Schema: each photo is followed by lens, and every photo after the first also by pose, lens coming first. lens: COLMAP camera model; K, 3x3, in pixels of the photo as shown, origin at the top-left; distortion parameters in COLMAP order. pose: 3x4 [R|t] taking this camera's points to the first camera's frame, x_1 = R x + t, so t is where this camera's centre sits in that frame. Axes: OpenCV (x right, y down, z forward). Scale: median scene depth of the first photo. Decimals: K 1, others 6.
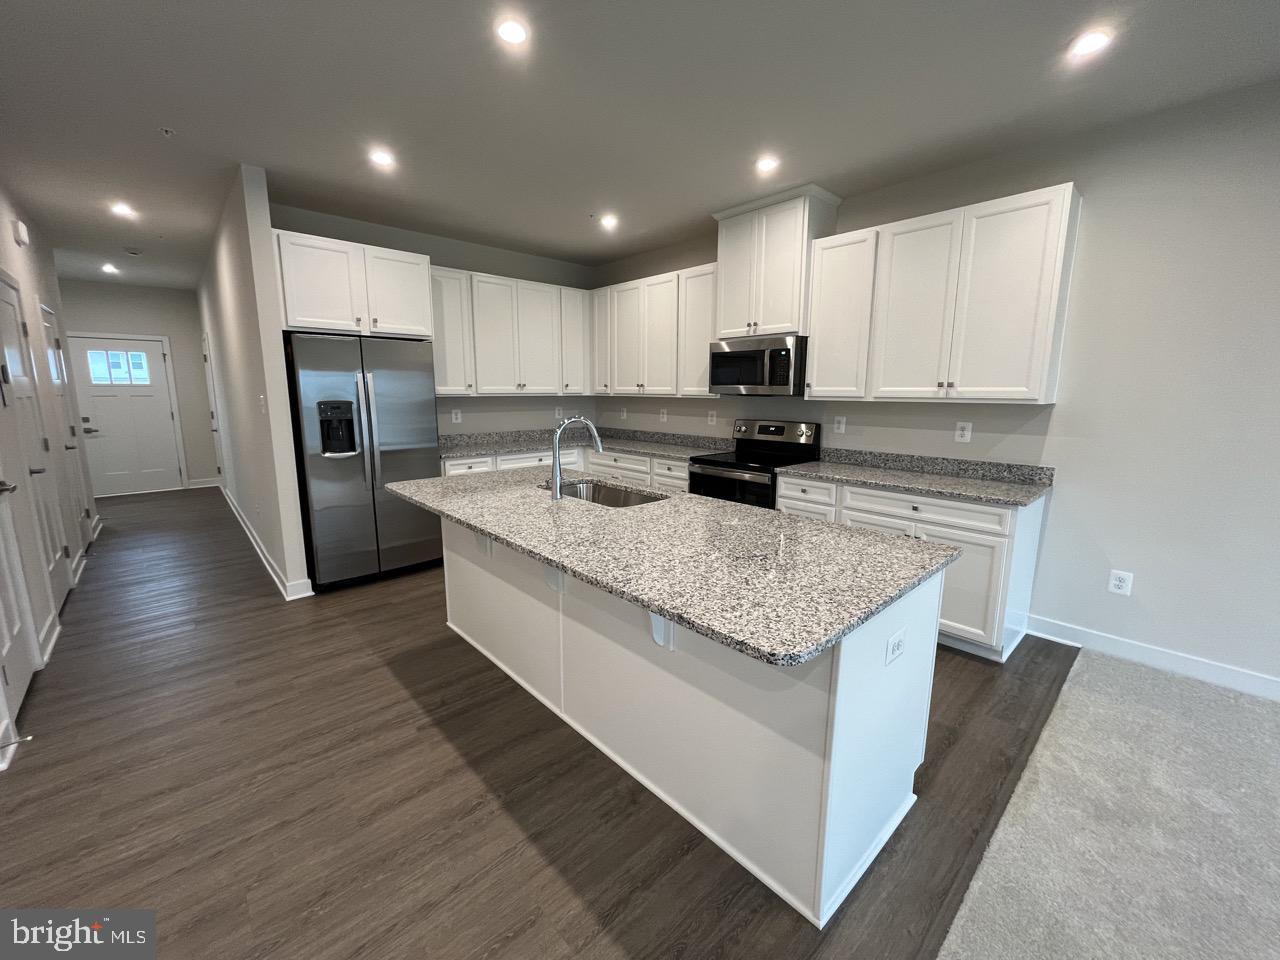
lens RADIAL K [[516.0, 0, 640.6], [0, 516.0, 475.0], [0, 0, 1]] dist [-0.004062, -0.000587]
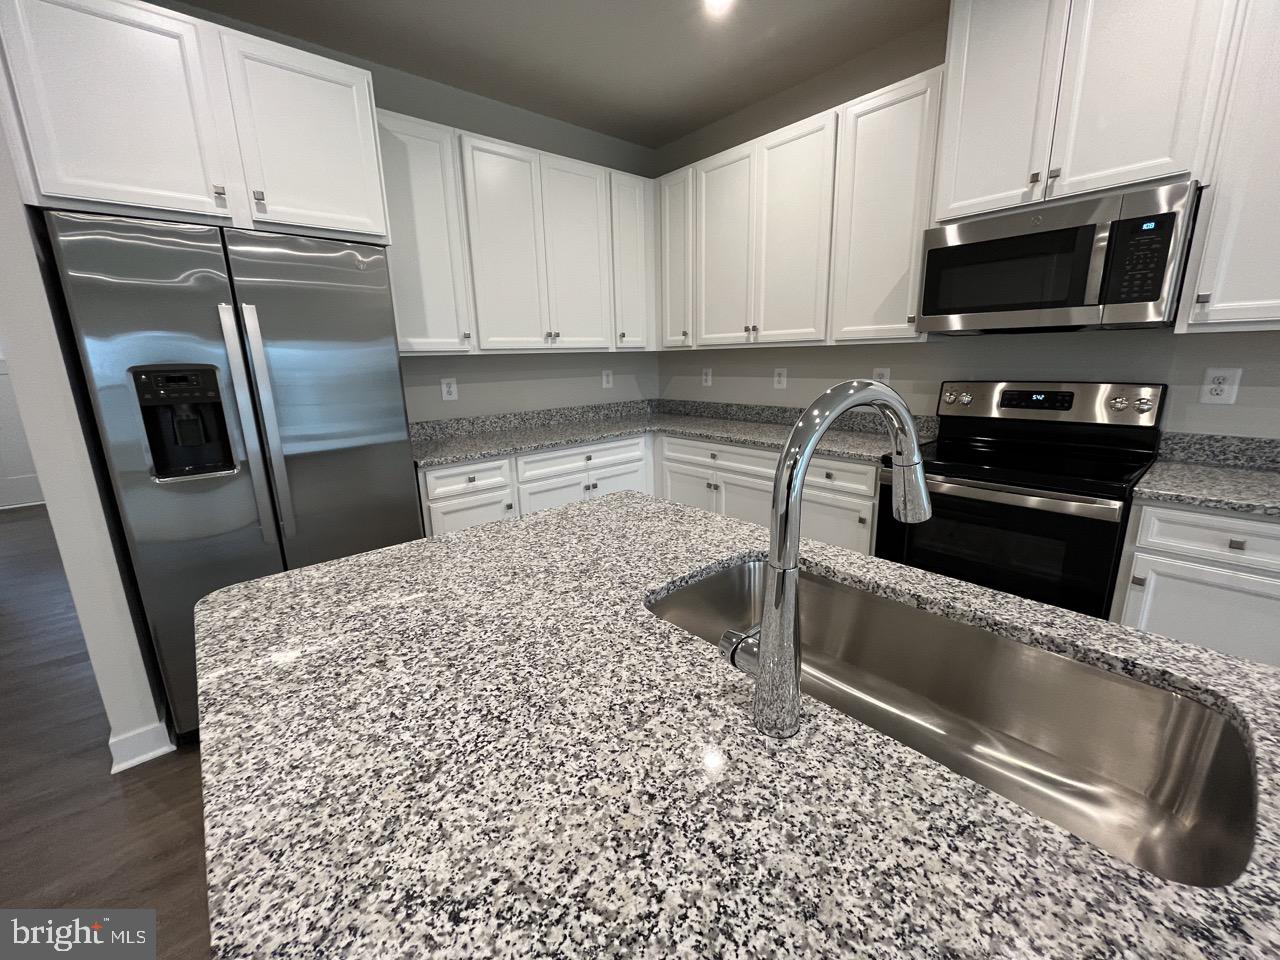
lens RADIAL K [[516.0, 0, 637.2], [0, 516.0, 474.7], [0, 0, 1]] dist [-0.004062, -0.000587]
pose [[0.998897, -0.021090, -0.041952, -0.134839], [0.023638, 0.997846, 0.061189, -0.054843], [0.040572, -0.062113, 0.997244, 0.478694]]
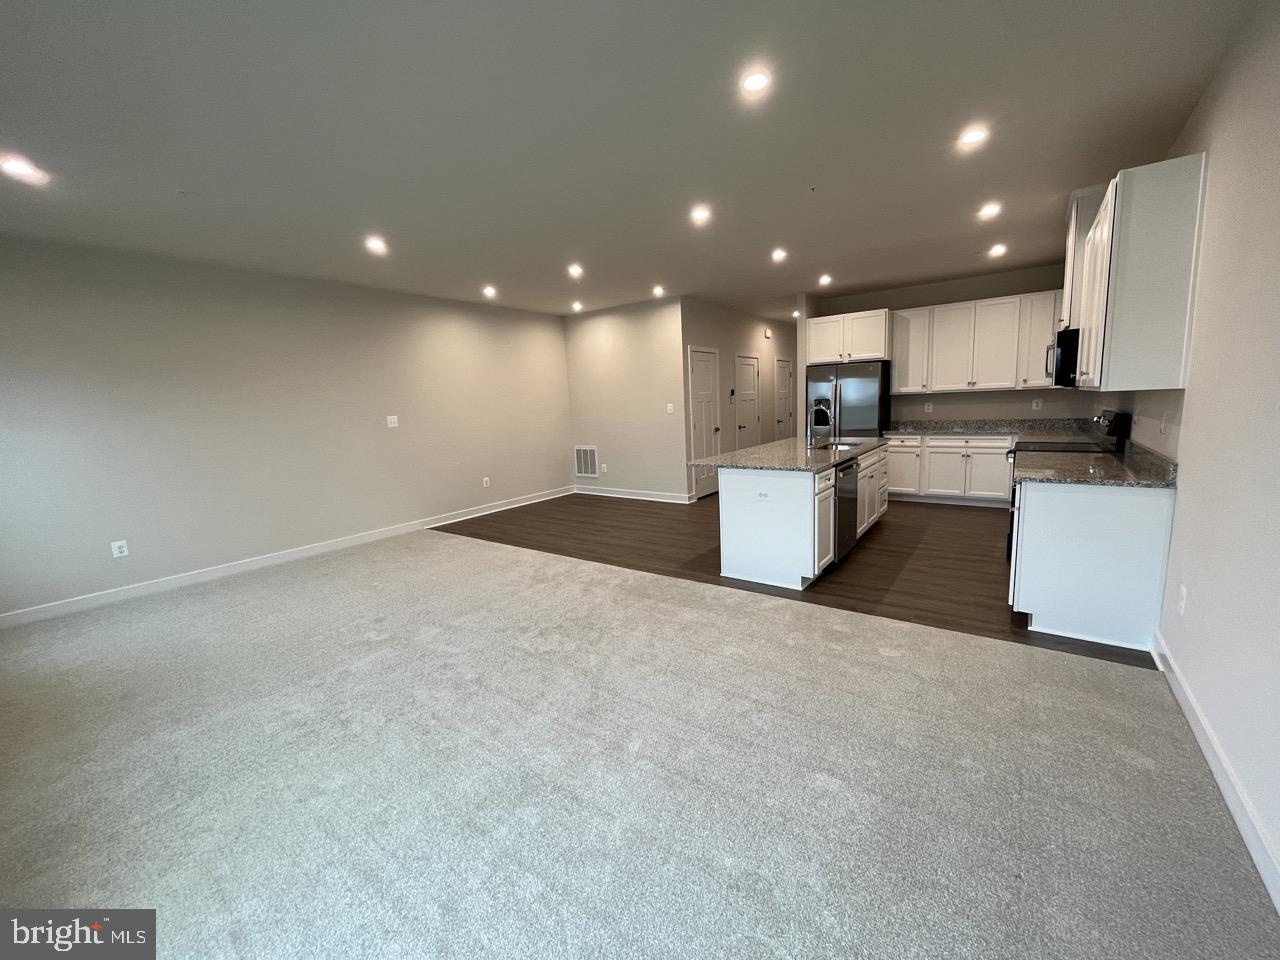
lens RADIAL K [[516.0, 0, 639.4], [0, 516.0, 475.4], [0, 0, 1]] dist [-0.004062, -0.000587]
pose [[0.186881, 0.125437, -0.974341, 1.089316], [-0.116169, 0.987677, 0.104873, 0.016392], [0.975490, 0.093590, 0.199150, -0.041067]]
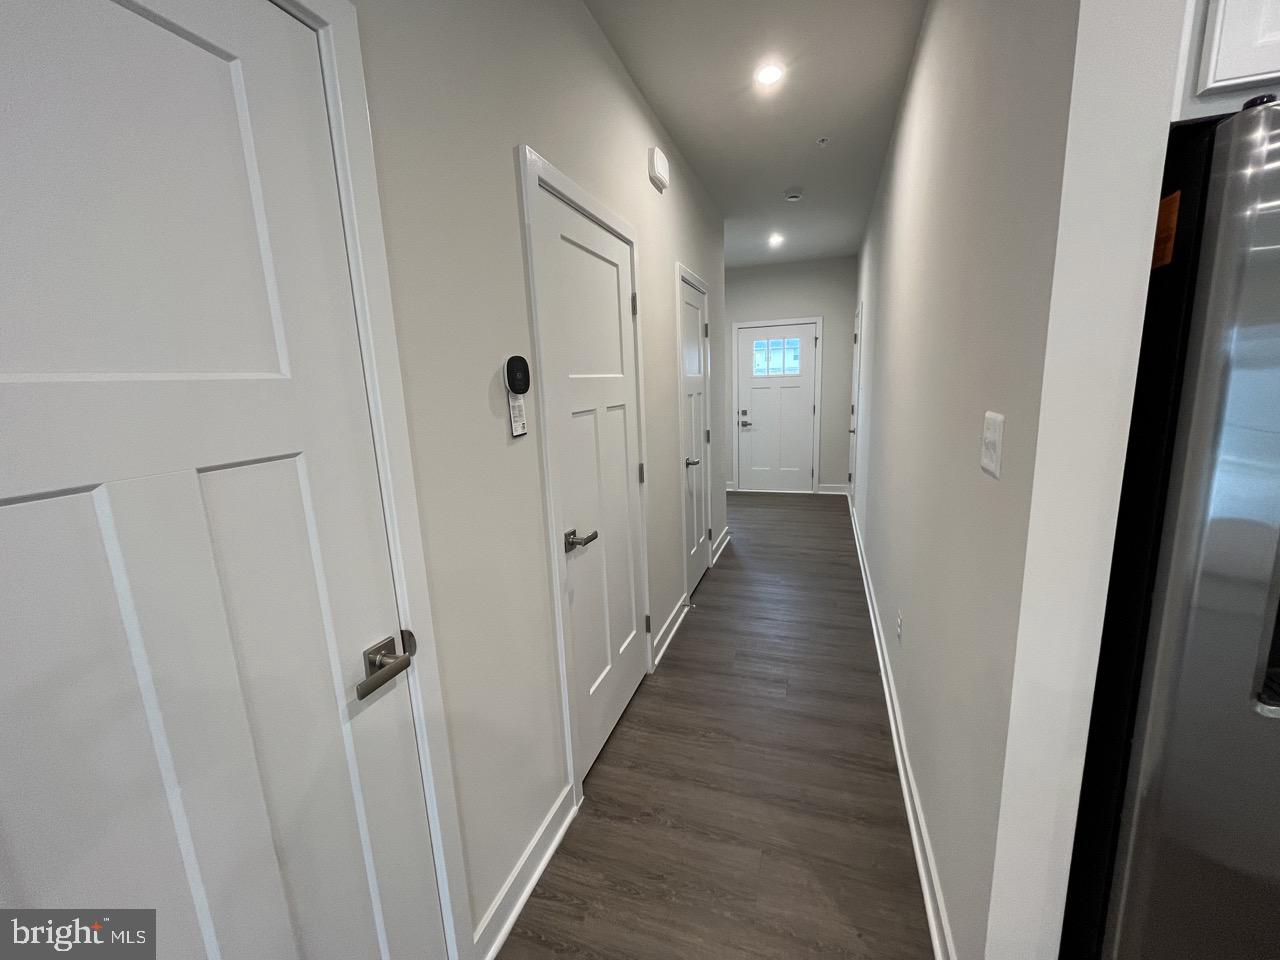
lens RADIAL K [[516.0, 0, 639.2], [0, 516.0, 474.6], [0, 0, 1]] dist [-0.004062, -0.000587]
pose [[0.469962, 0.138549, -0.871745, -0.498965], [-0.106727, 0.989278, 0.099692, -0.112827], [0.876211, 0.046187, 0.479710, 0.595102]]
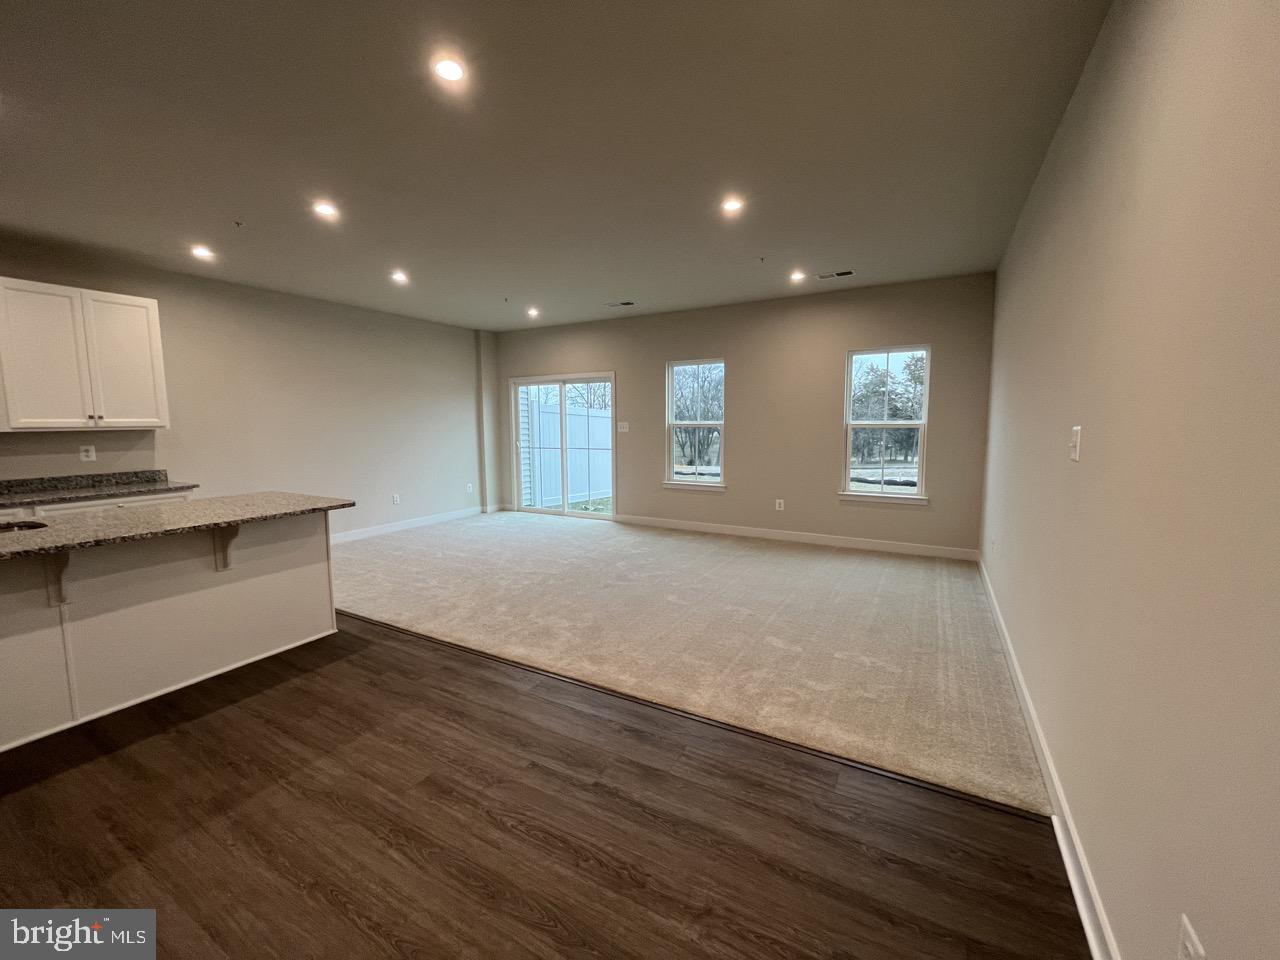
lens RADIAL K [[516.0, 0, 640.6], [0, 516.0, 471.6], [0, 0, 1]] dist [-0.004062, -0.000587]
pose [[-0.307899, -0.095914, 0.946572, -0.844315], [0.161045, 0.975295, 0.151209, -0.007870], [-0.937690, 0.198998, -0.284846, 0.058269]]
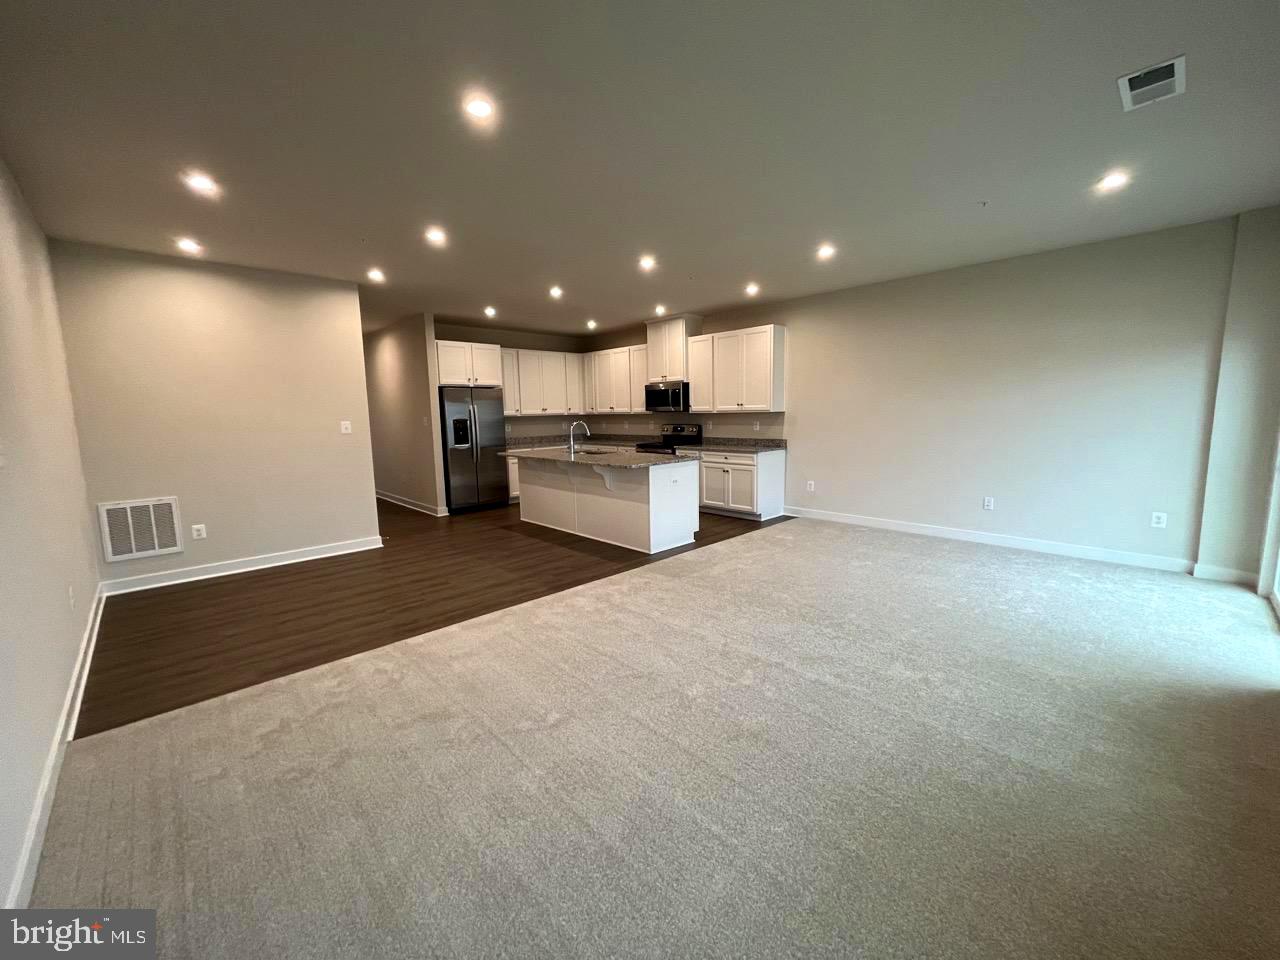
lens RADIAL K [[516.0, 0, 643.0], [0, 516.0, 478.2], [0, 0, 1]] dist [-0.004062, -0.000587]
pose [[0.999464, -0.027005, 0.018487, 0.083909], [0.027612, 0.999061, -0.033396, 0.161369], [-0.017568, 0.033889, 0.999271, -0.947654]]
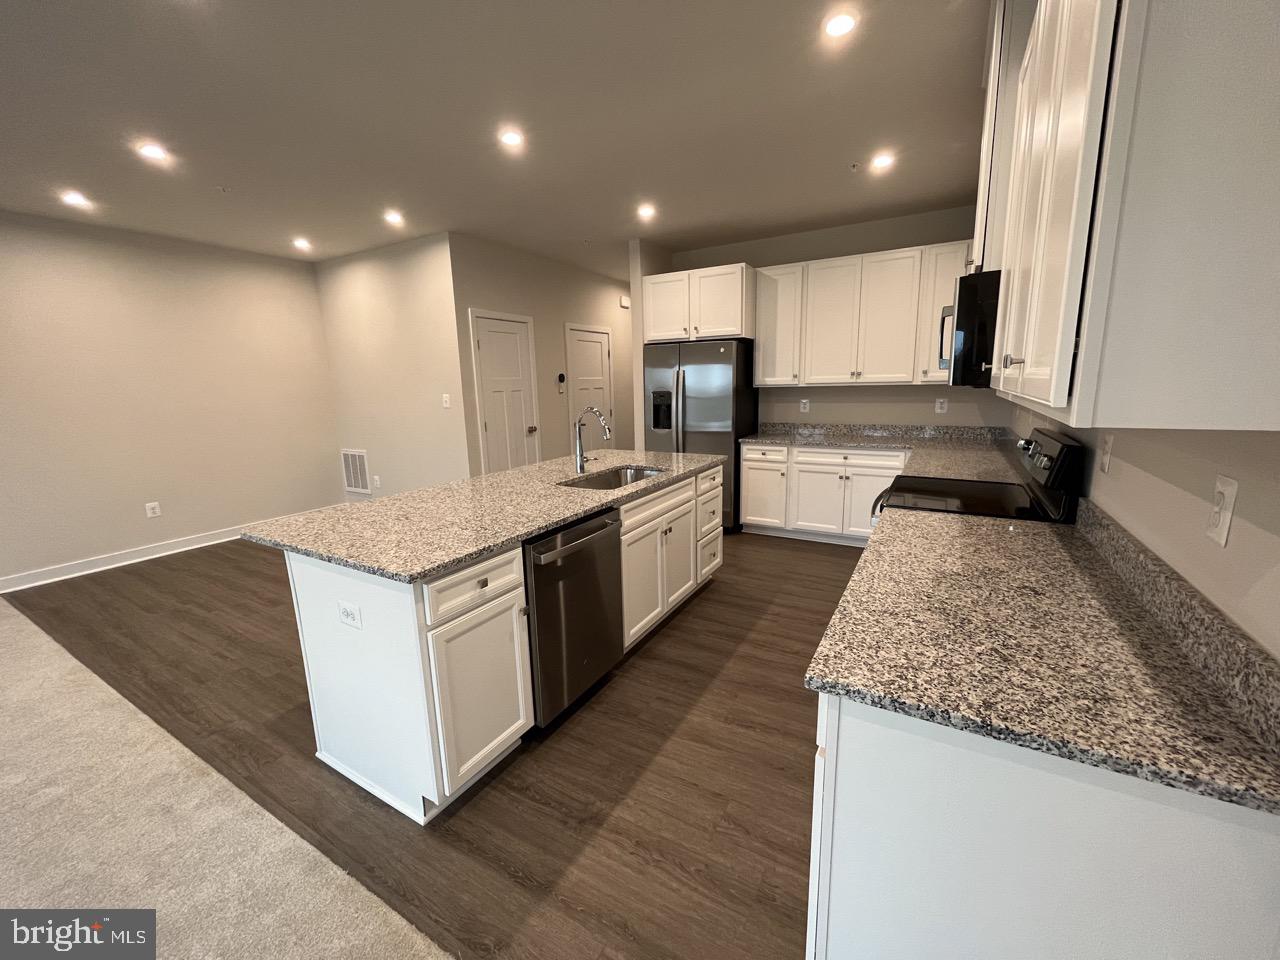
lens RADIAL K [[516.0, 0, 640.6], [0, 516.0, 475.2], [0, 0, 1]] dist [-0.004062, -0.000587]
pose [[0.289283, 0.160155, -0.943751, 0.660947], [-0.132545, 0.983109, 0.126206, -0.078508], [0.948023, 0.088580, 0.305625, 0.475085]]
